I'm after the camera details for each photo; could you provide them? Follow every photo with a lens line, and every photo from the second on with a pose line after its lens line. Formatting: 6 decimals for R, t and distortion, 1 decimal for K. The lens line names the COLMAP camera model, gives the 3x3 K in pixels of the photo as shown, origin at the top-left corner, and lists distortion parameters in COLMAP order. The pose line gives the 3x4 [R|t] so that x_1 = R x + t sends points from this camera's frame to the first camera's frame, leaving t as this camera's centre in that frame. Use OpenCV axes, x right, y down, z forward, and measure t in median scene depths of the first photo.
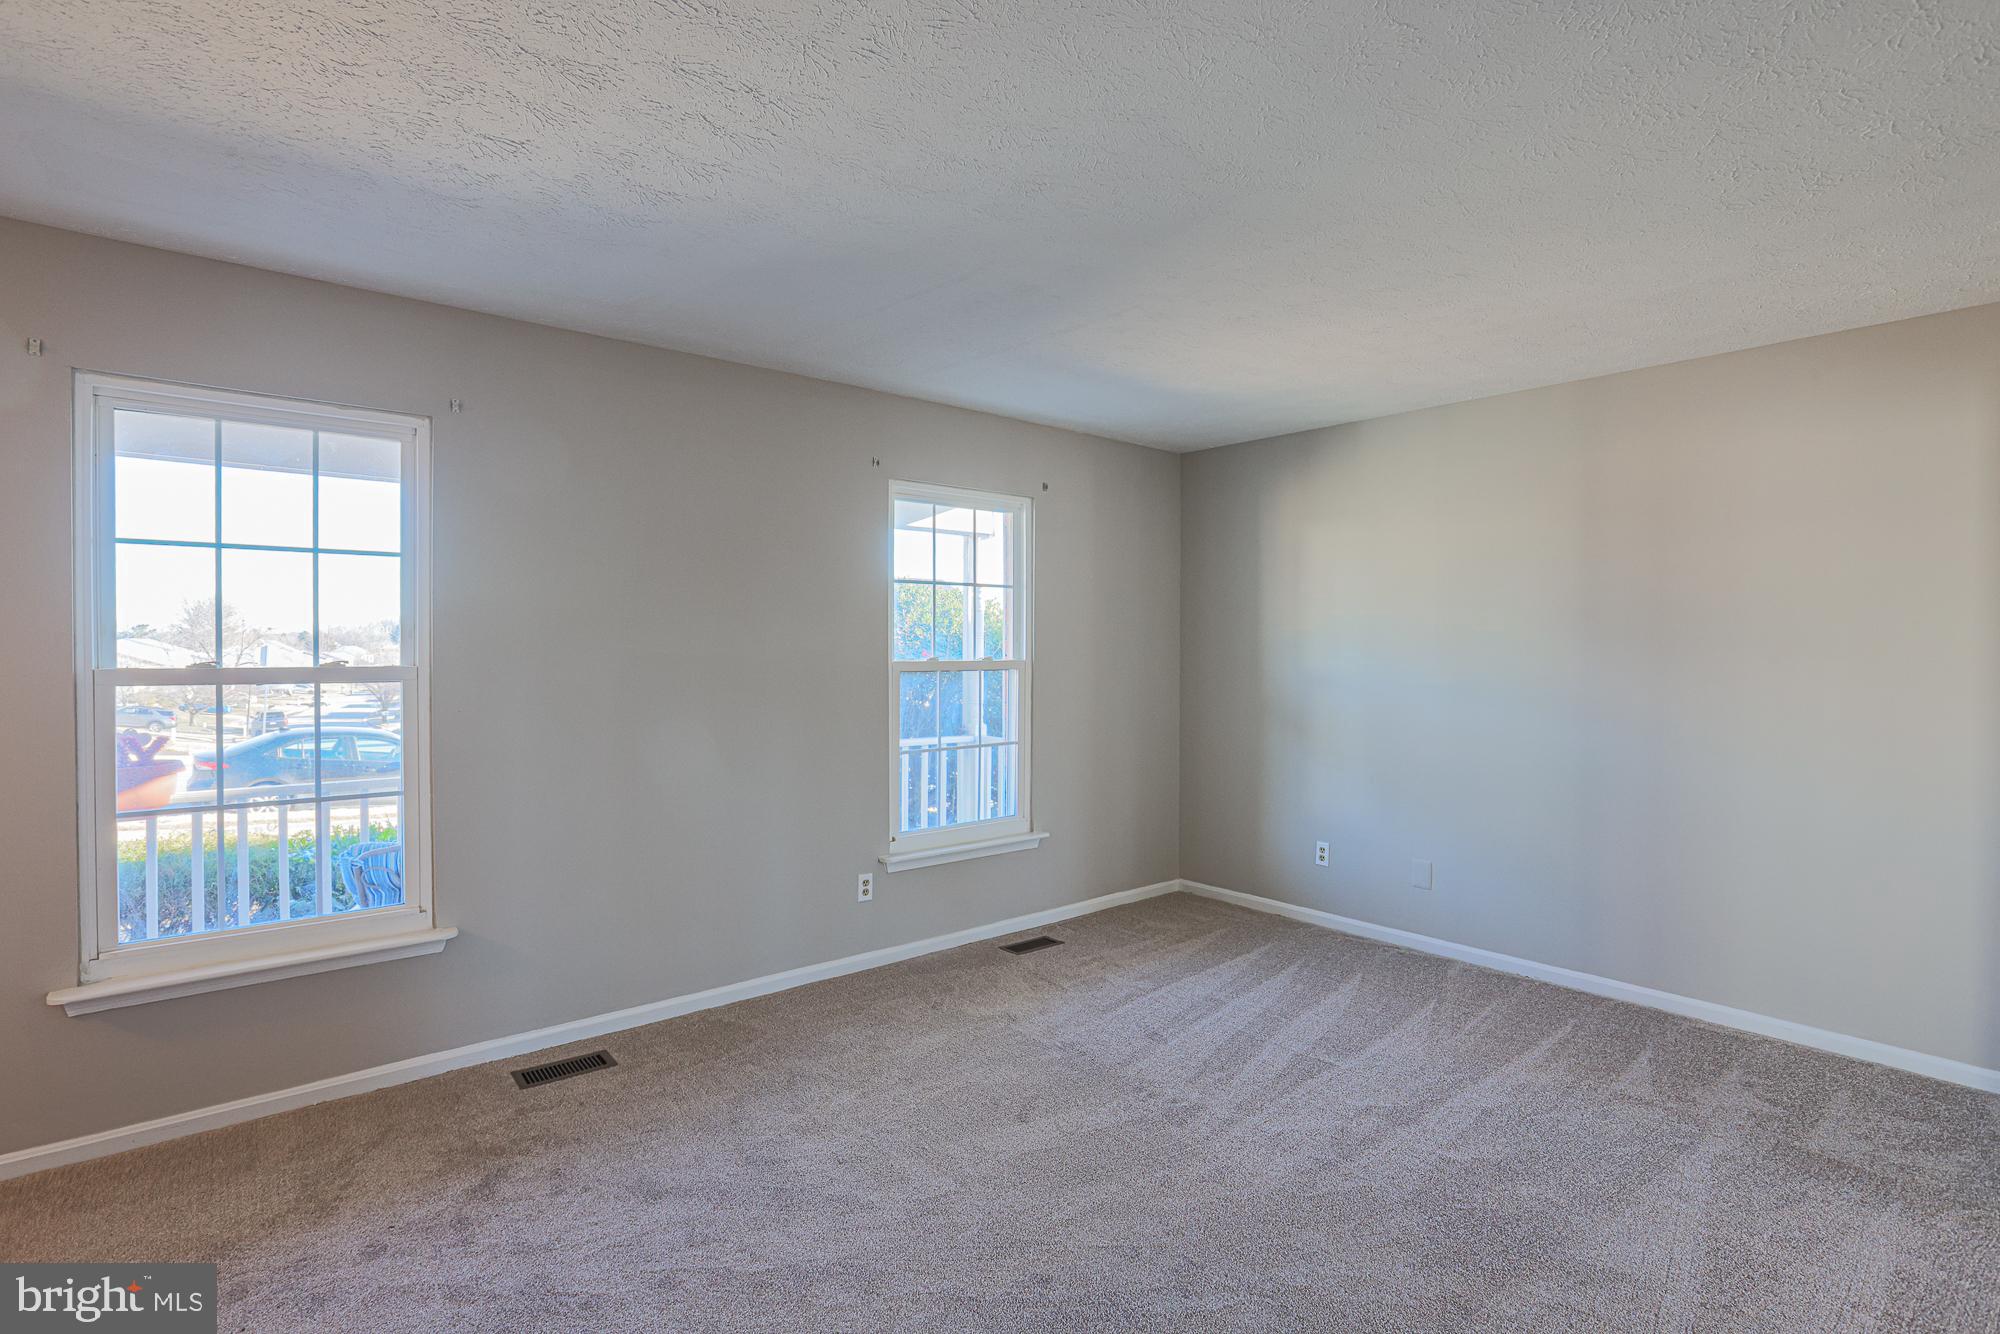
lens RADIAL K [[954.8, 0, 986.4], [0, 954.8, 663.8], [0, 0, 1]] dist [0.001571, 0.000424]
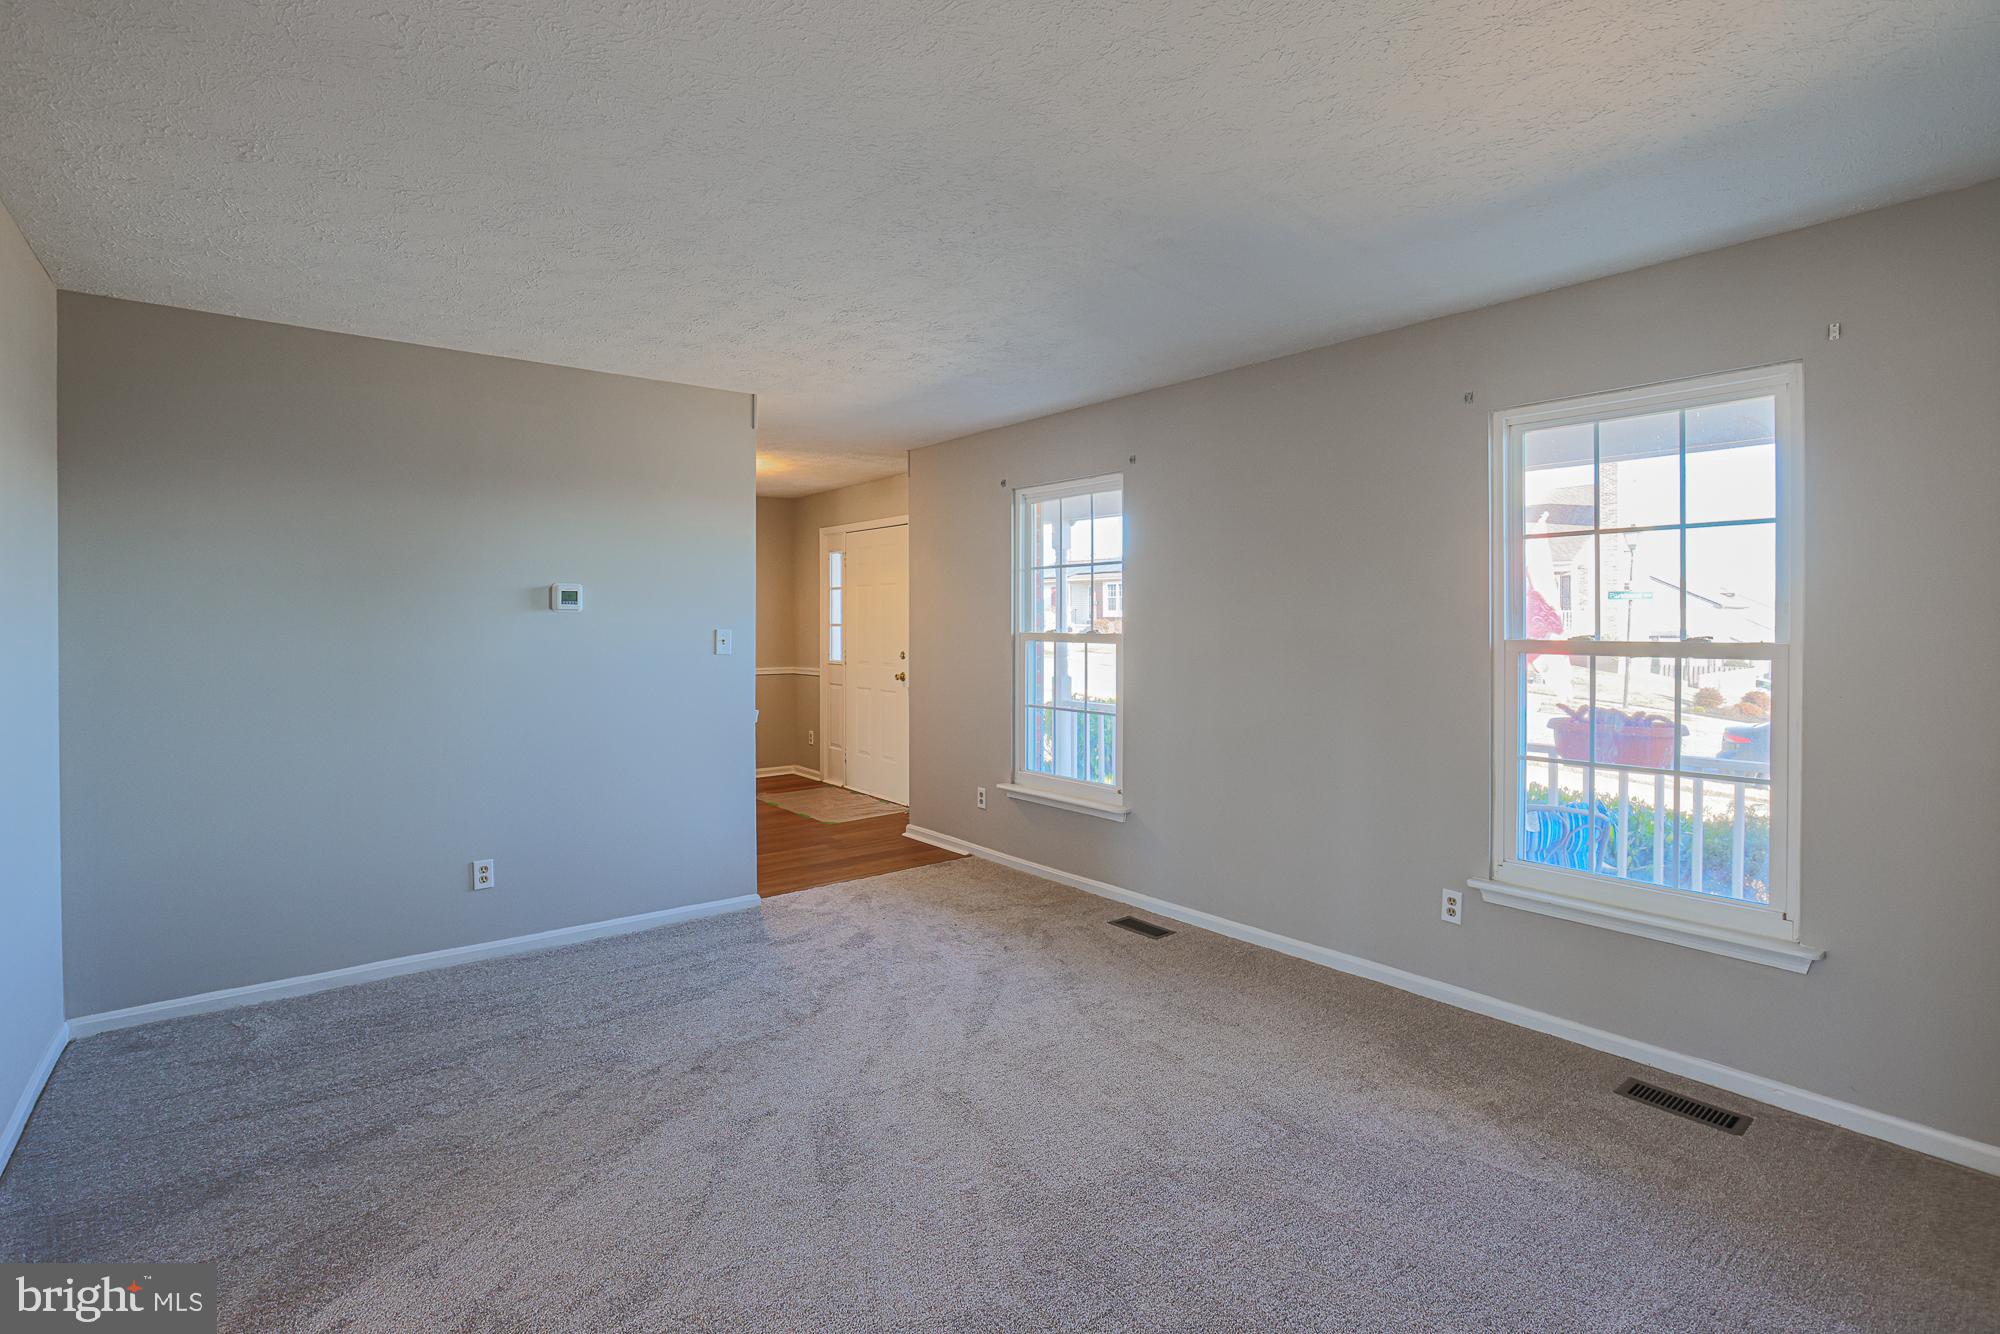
lens RADIAL K [[954.8, 0, 970.8], [0, 954.8, 626.5], [0, 0, 1]] dist [0.001571, 0.000424]
pose [[-0.007818, 0.004441, -0.999960, 0.338341], [-0.018431, 0.999820, 0.004585, -0.004060], [0.999800, 0.018466, -0.007734, 0.273407]]
